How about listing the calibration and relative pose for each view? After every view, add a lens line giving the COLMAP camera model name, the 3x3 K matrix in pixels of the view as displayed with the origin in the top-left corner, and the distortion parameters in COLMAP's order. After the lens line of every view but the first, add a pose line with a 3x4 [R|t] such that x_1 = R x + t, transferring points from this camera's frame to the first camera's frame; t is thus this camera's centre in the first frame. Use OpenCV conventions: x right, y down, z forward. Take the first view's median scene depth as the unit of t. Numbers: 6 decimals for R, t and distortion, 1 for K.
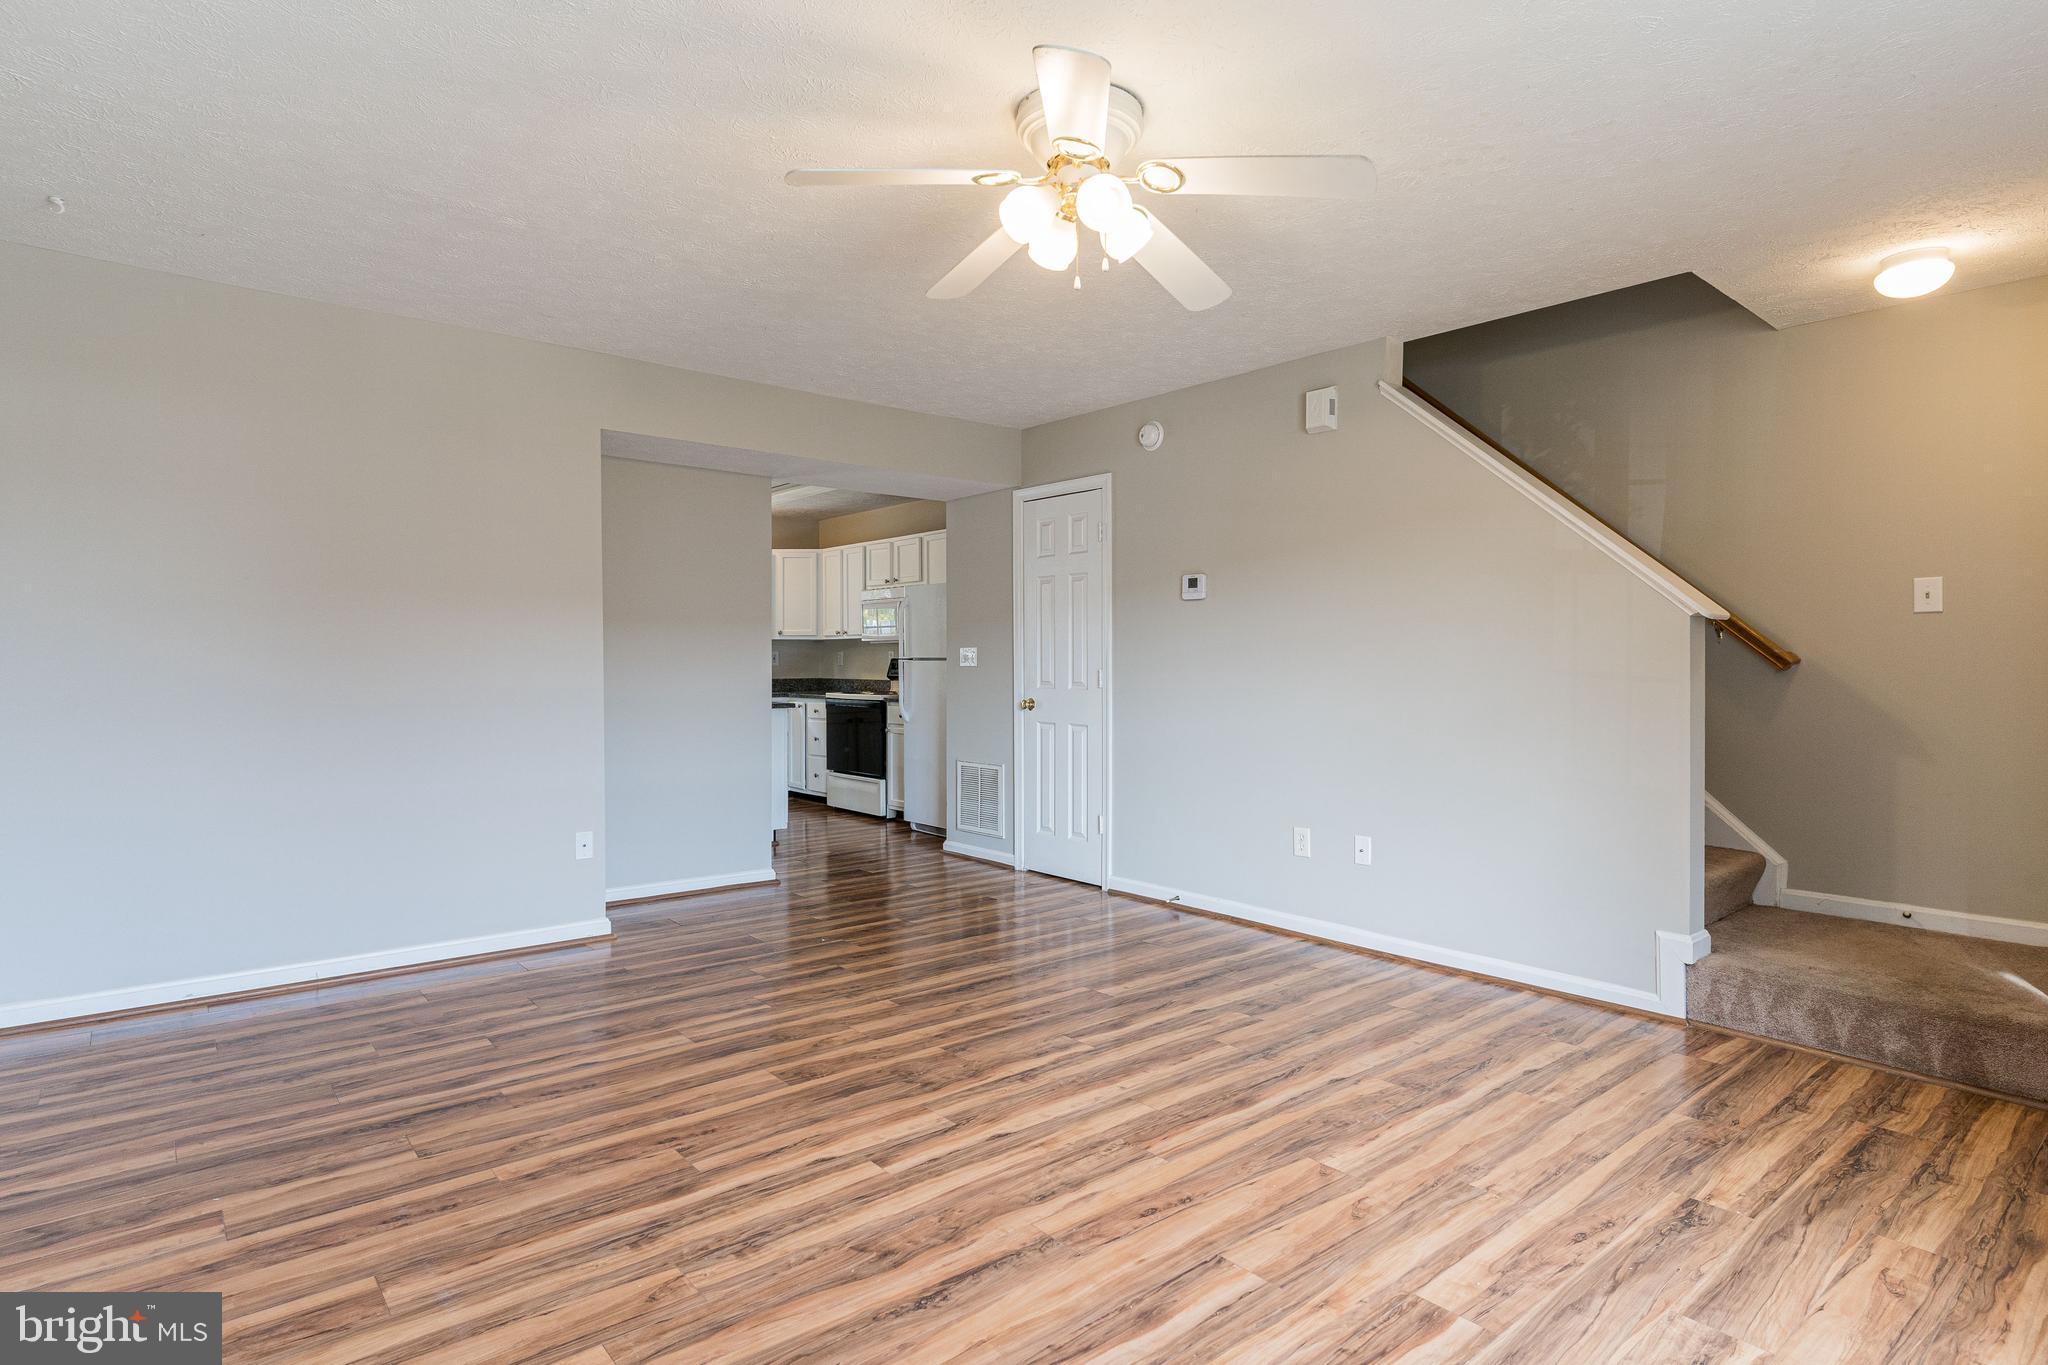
lens RADIAL K [[1062.6, 0, 1019.9], [0, 1062.6, 672.9], [0, 0, 1]] dist [0.000247, 0.000331]
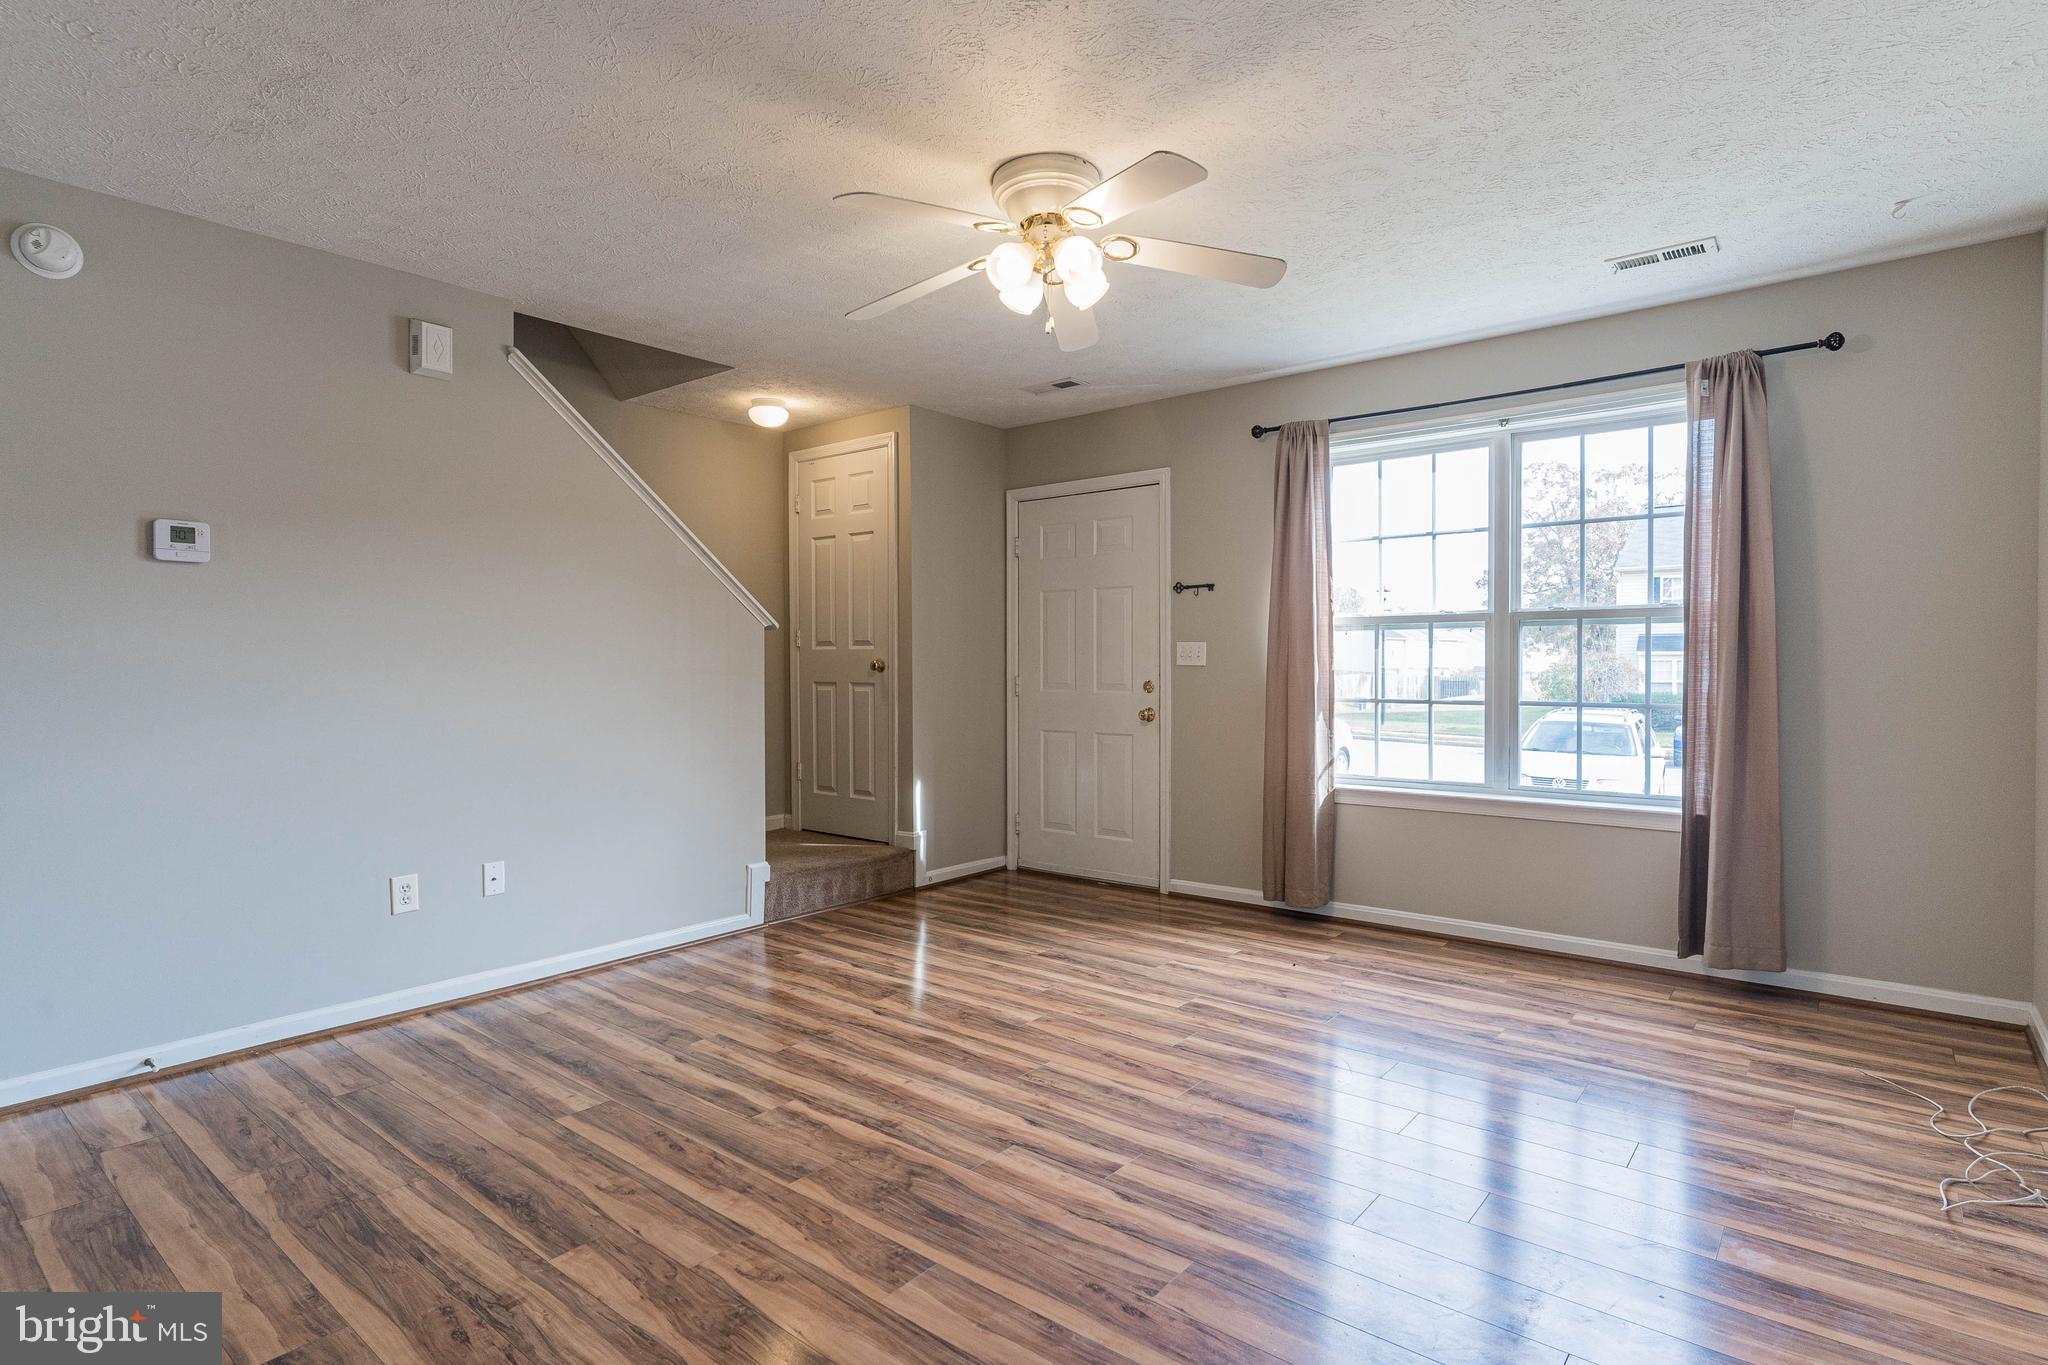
lens RADIAL K [[1062.6, 0, 1019.9], [0, 1062.6, 672.9], [0, 0, 1]] dist [0.000247, 0.000331]
pose [[-0.194607, -0.009492, 0.980835, -0.904724], [0.013094, 0.999839, 0.012274, -0.018216], [-0.980794, 0.015232, -0.194451, 1.052089]]
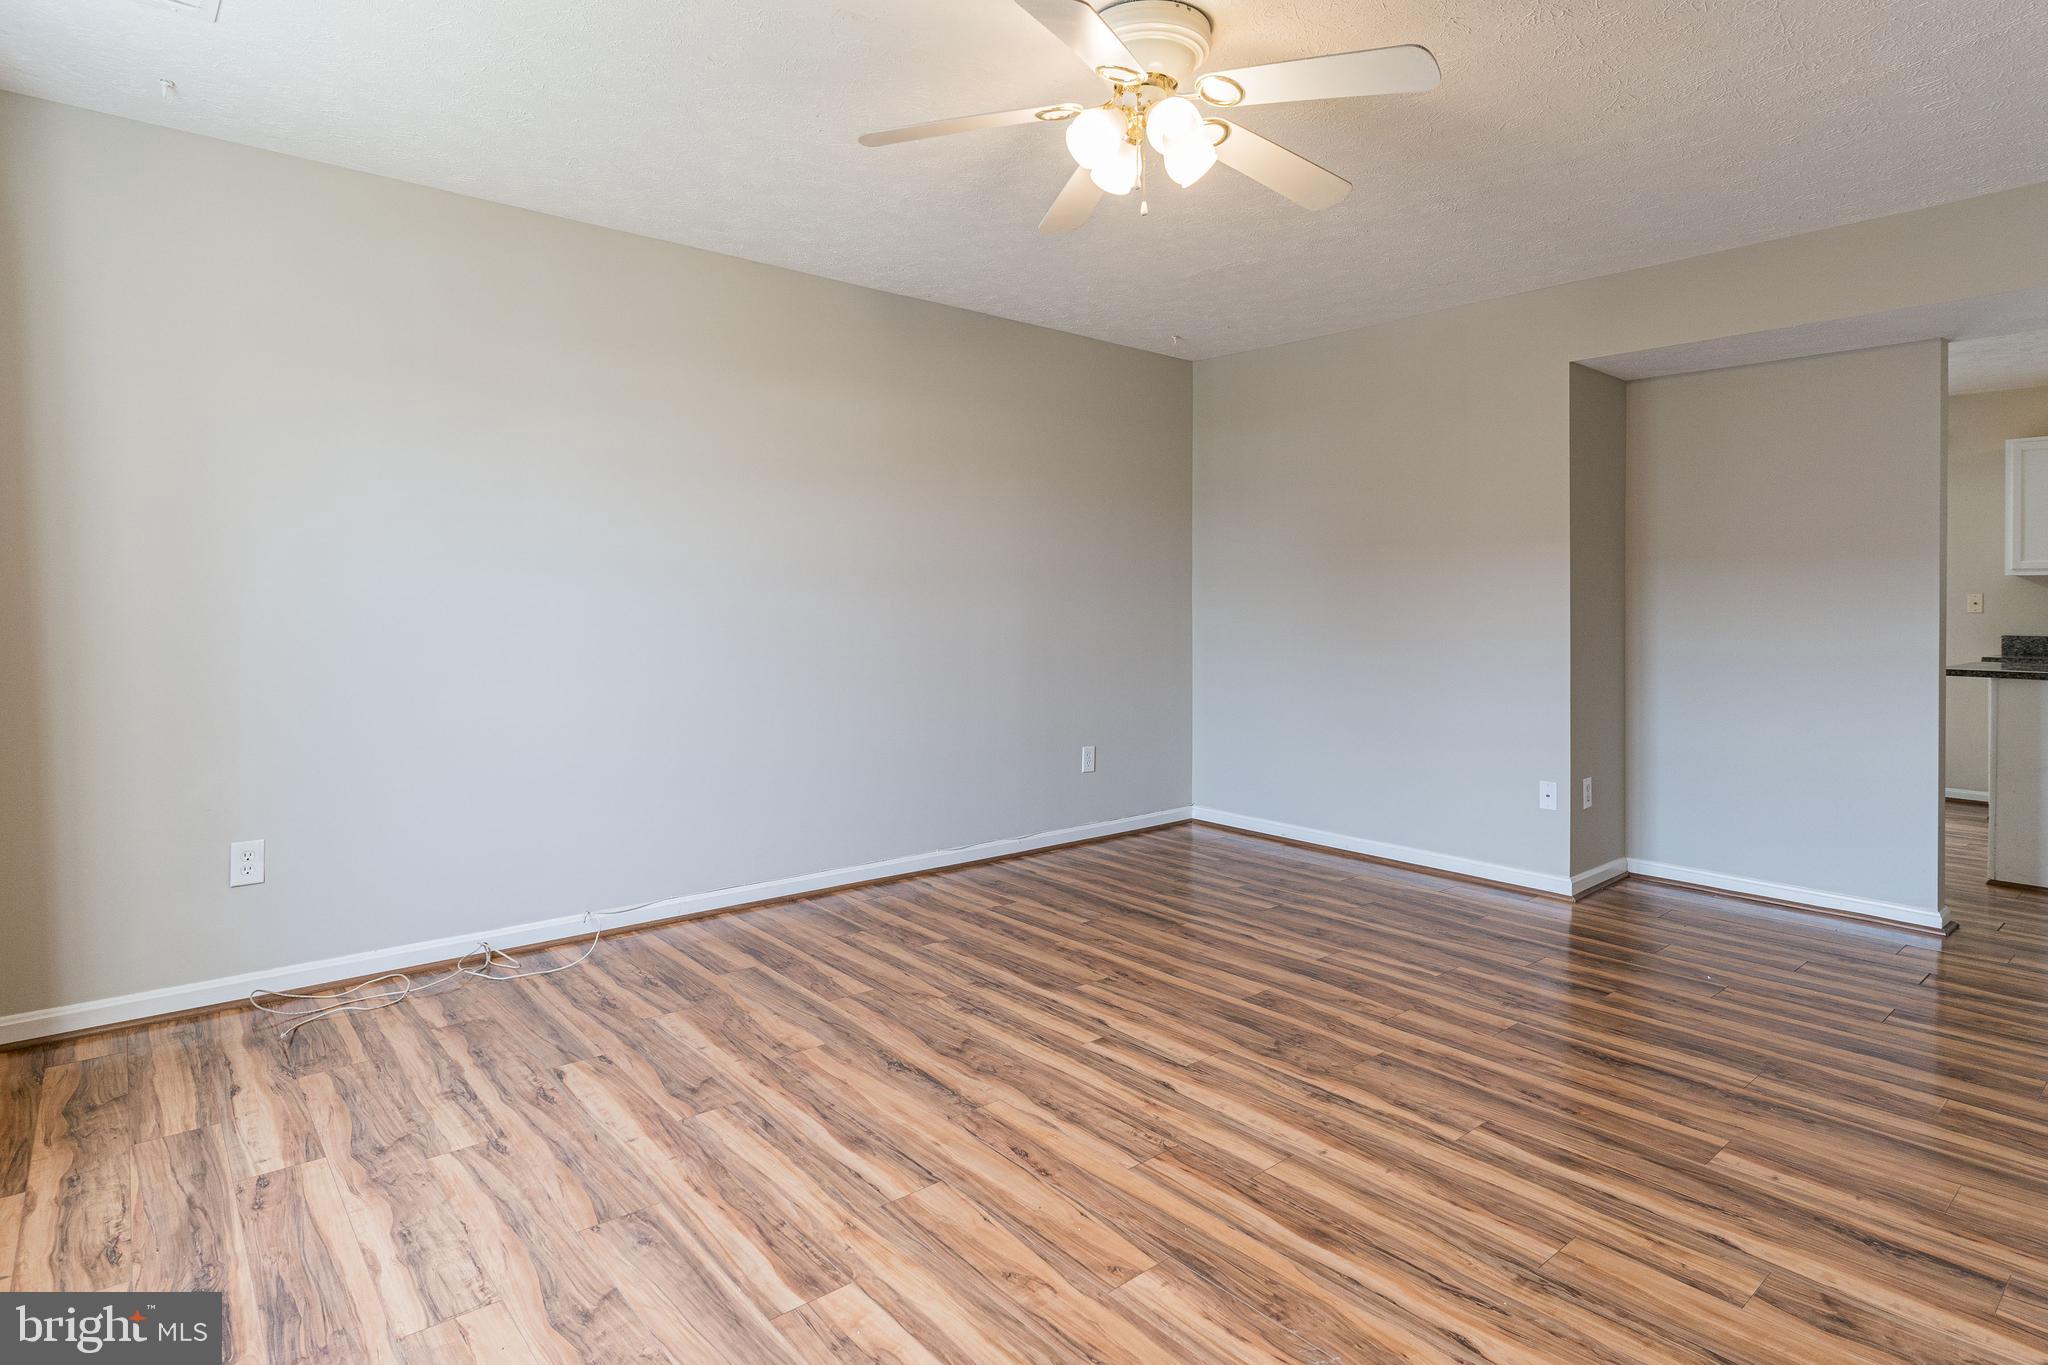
lens RADIAL K [[1062.6, 0, 1019.9], [0, 1062.6, 672.9], [0, 0, 1]] dist [0.000247, 0.000331]
pose [[0.016034, 0.061656, -0.997969, 0.834111], [-0.013143, 0.998024, 0.061448, -0.012242], [0.999785, 0.012131, 0.016812, 0.730747]]
